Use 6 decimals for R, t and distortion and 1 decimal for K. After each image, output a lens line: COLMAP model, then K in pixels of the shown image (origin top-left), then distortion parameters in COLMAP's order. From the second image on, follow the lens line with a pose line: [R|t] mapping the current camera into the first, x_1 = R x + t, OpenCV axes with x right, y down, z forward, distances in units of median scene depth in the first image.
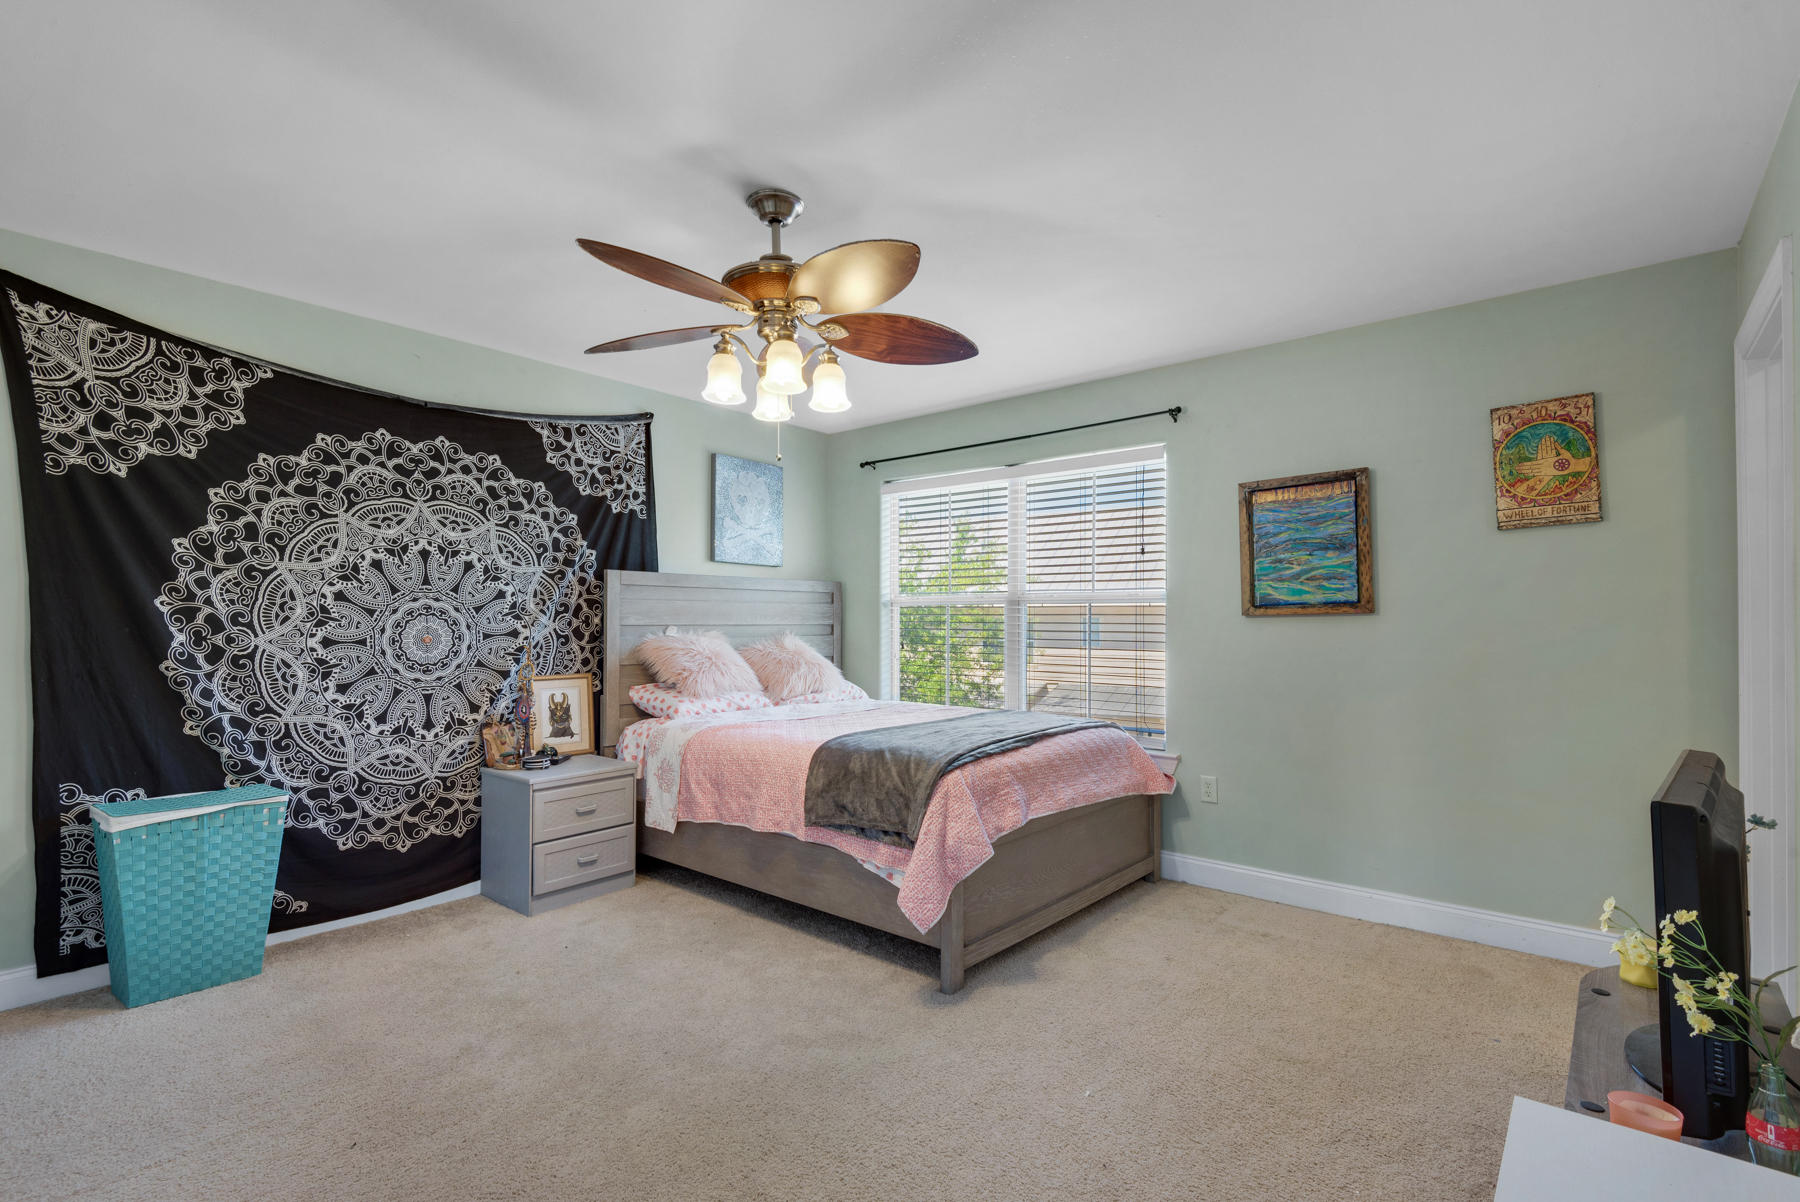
lens RADIAL K [[801.5, 0, 912.8], [0, 801.5, 612.0], [0, 0, 1]] dist [0.019242, -0.013144]
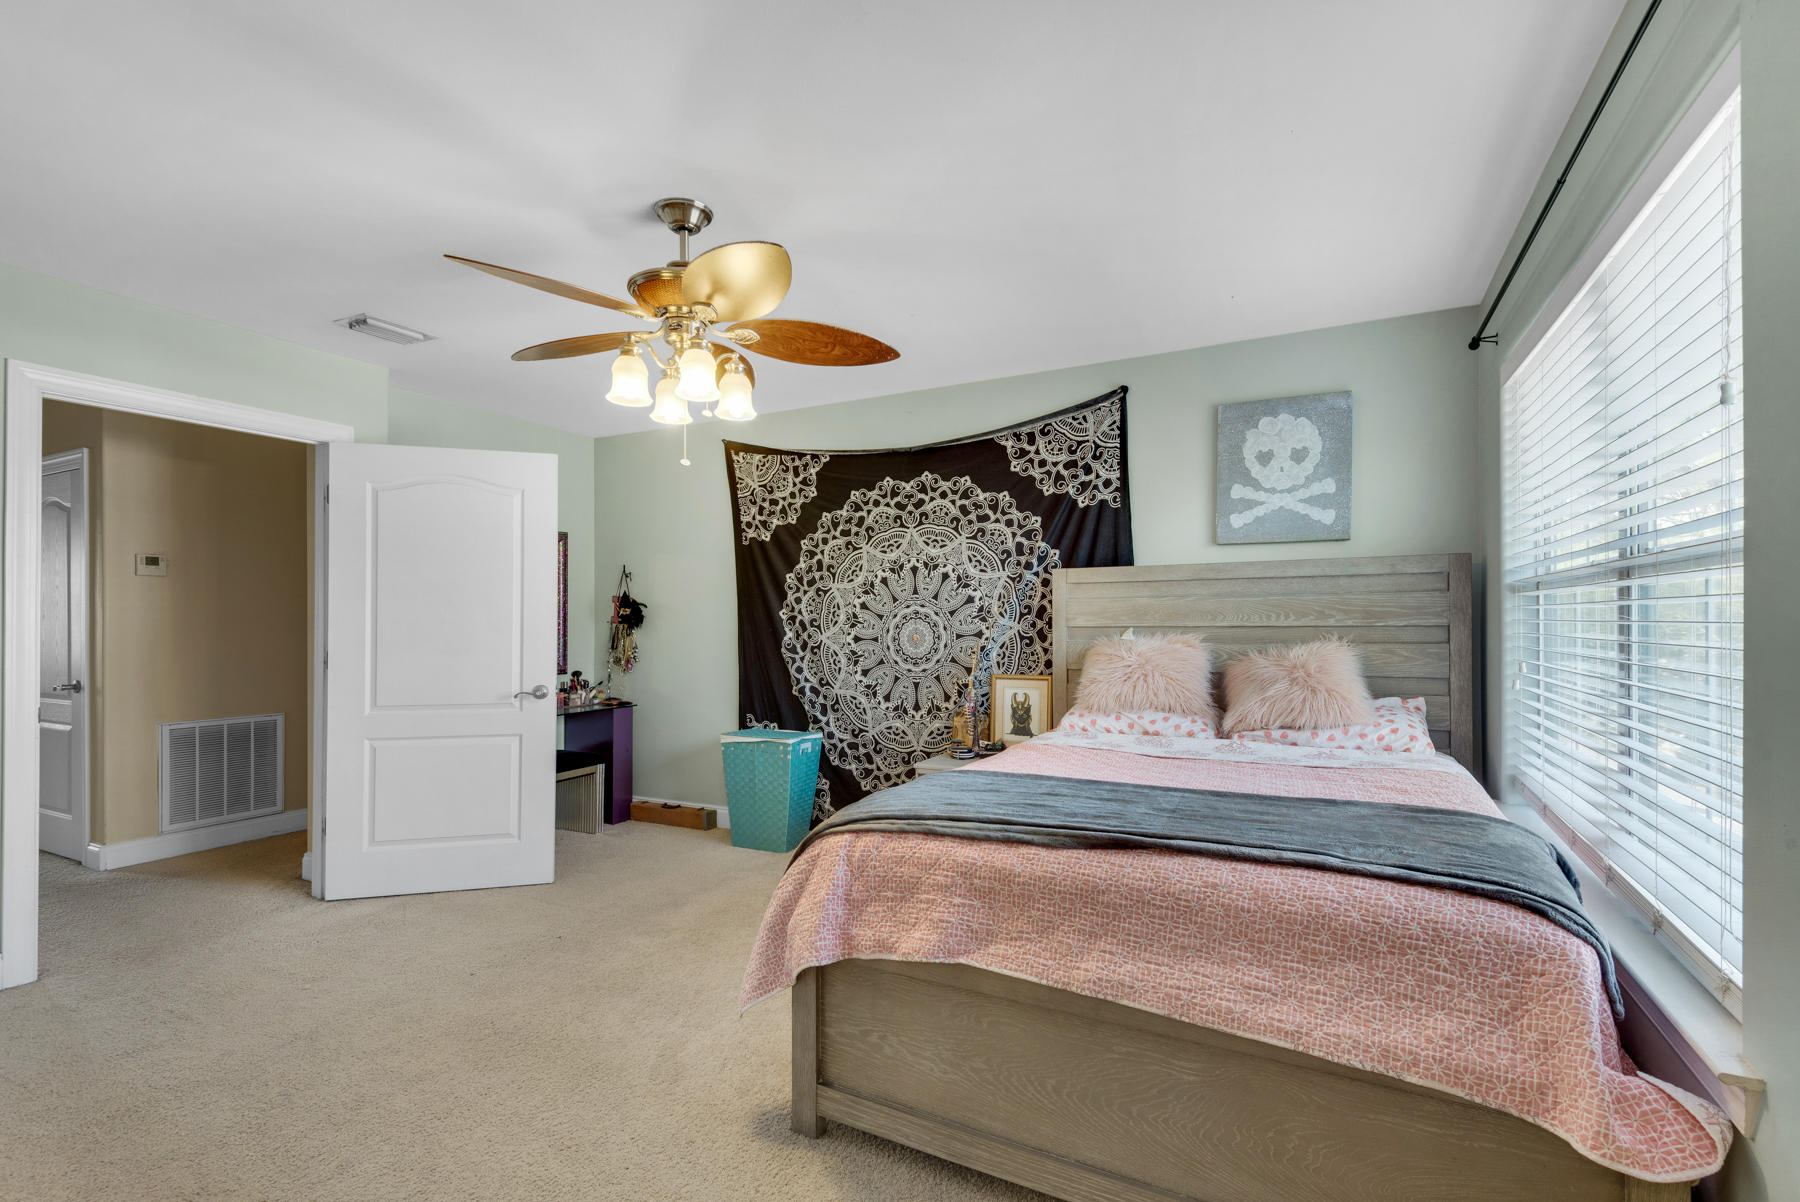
lens RADIAL K [[801.5, 0, 911.4], [0, 801.5, 620.7], [0, 0, 1]] dist [0.019242, -0.013144]
pose [[0.229169, -0.007042, -0.973361, 0.581090], [0.016032, 0.999865, -0.003459, 0.010920], [0.973255, -0.014813, 0.229251, 0.691762]]
